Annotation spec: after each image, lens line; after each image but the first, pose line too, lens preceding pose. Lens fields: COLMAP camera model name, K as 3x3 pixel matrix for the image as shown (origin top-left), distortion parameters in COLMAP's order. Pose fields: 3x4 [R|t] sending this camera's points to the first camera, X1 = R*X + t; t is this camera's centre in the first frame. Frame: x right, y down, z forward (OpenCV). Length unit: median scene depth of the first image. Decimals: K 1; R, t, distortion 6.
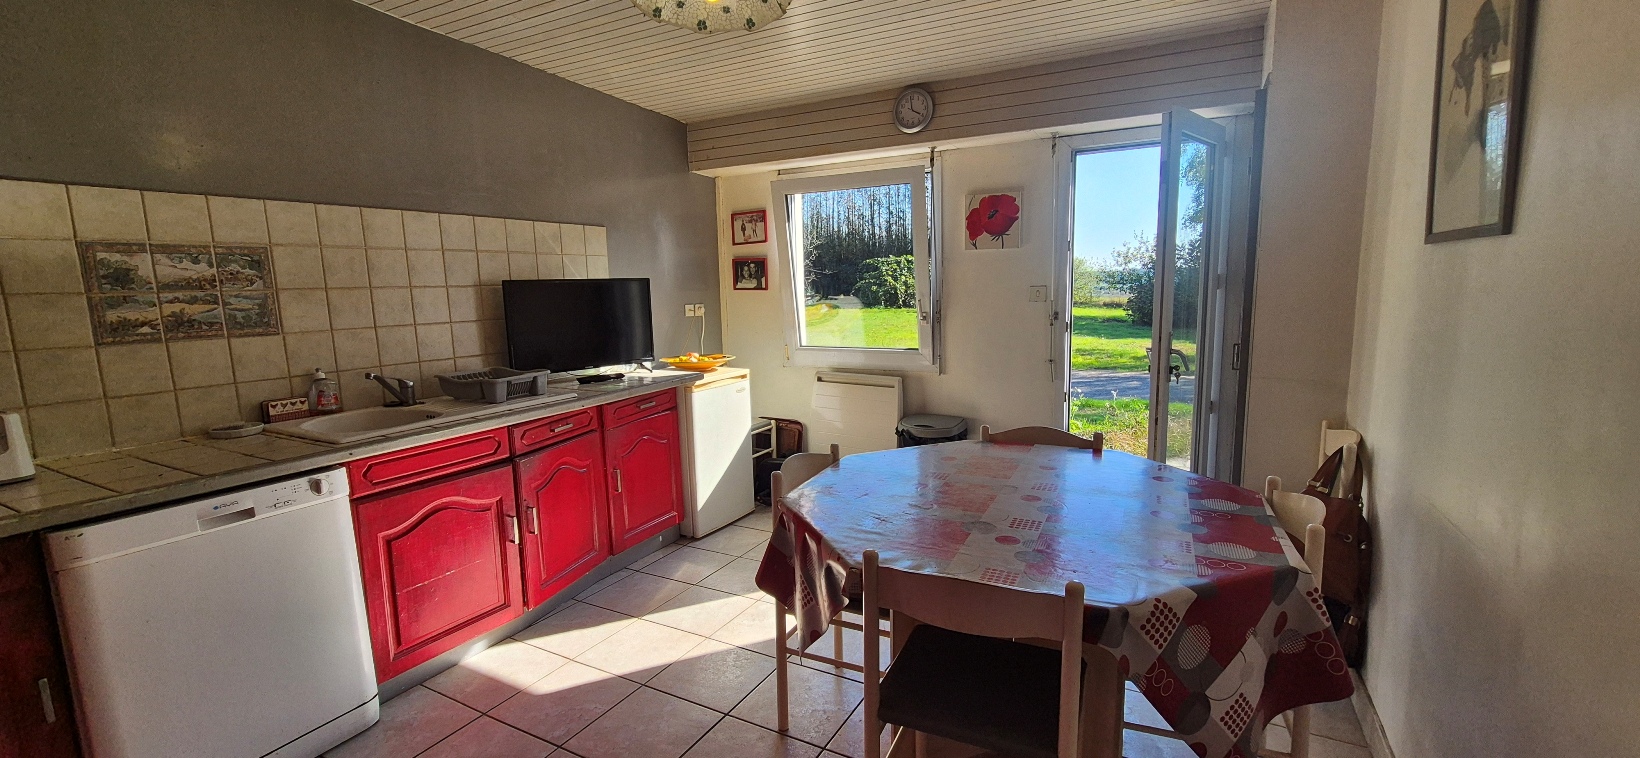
lens RADIAL K [[670.6, 0, 826.3], [0, 670.6, 381.2], [0, 0, 1]] dist [-0.001424, 0.000040]
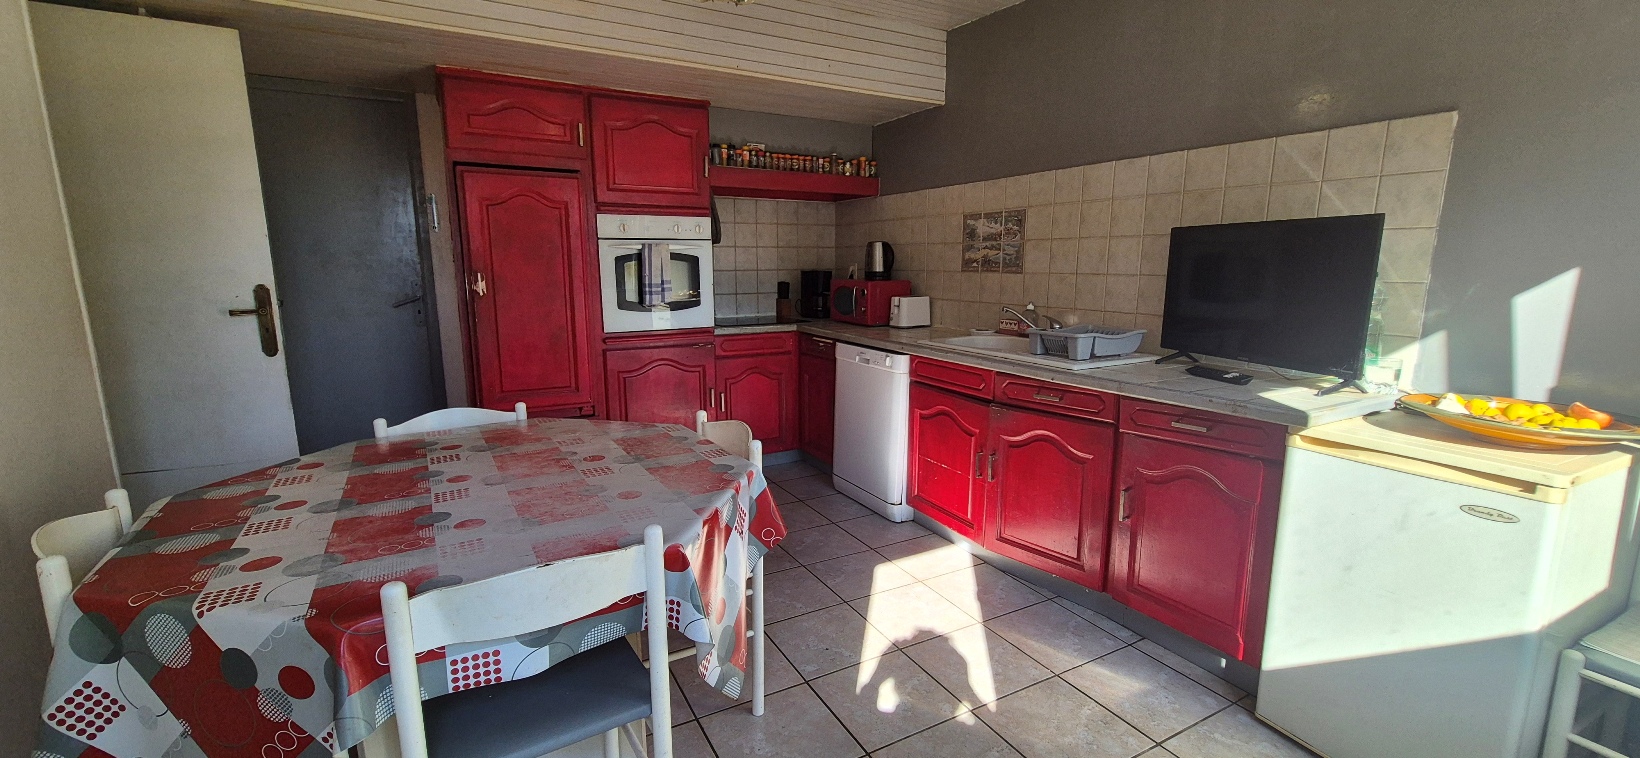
lens RADIAL K [[670.6, 0, 823.4], [0, 670.6, 375.2], [0, 0, 1]] dist [-0.001424, 0.000040]
pose [[-0.534598, 0.166765, -0.828489, 0.639243], [-0.110836, 0.958034, 0.264361, -0.206706], [0.837807, 0.233154, -0.493679, 1.521783]]
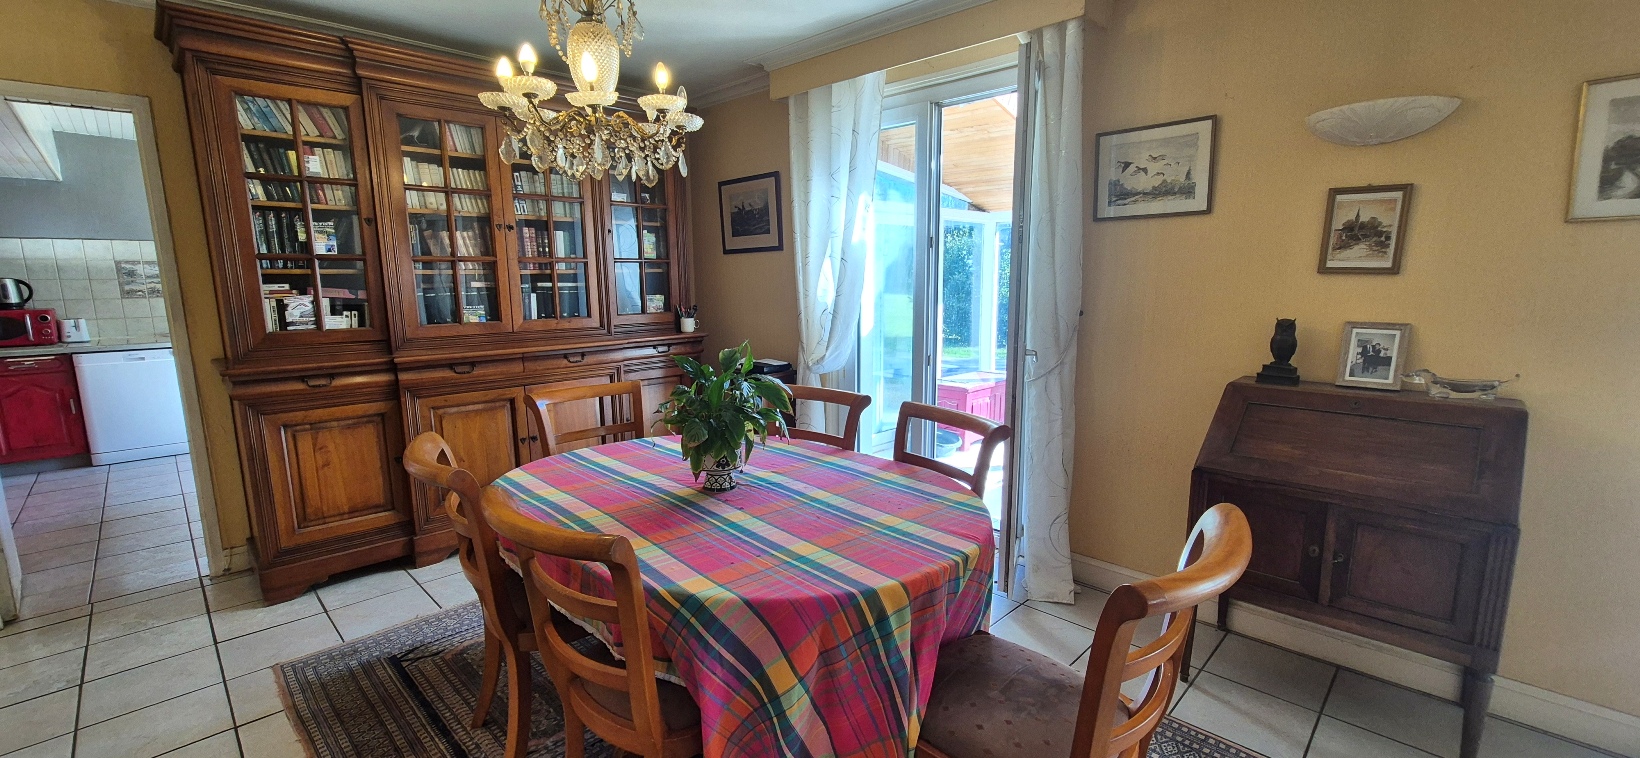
lens RADIAL K [[670.6, 0, 820.0], [0, 670.6, 380.8], [0, 0, 1]] dist [-0.001424, 0.000040]
pose [[0.959344, 0.062241, -0.275291, 2.222953], [-0.057295, 0.998019, 0.025980, 0.043913], [0.276363, -0.009151, 0.961010, -0.774765]]
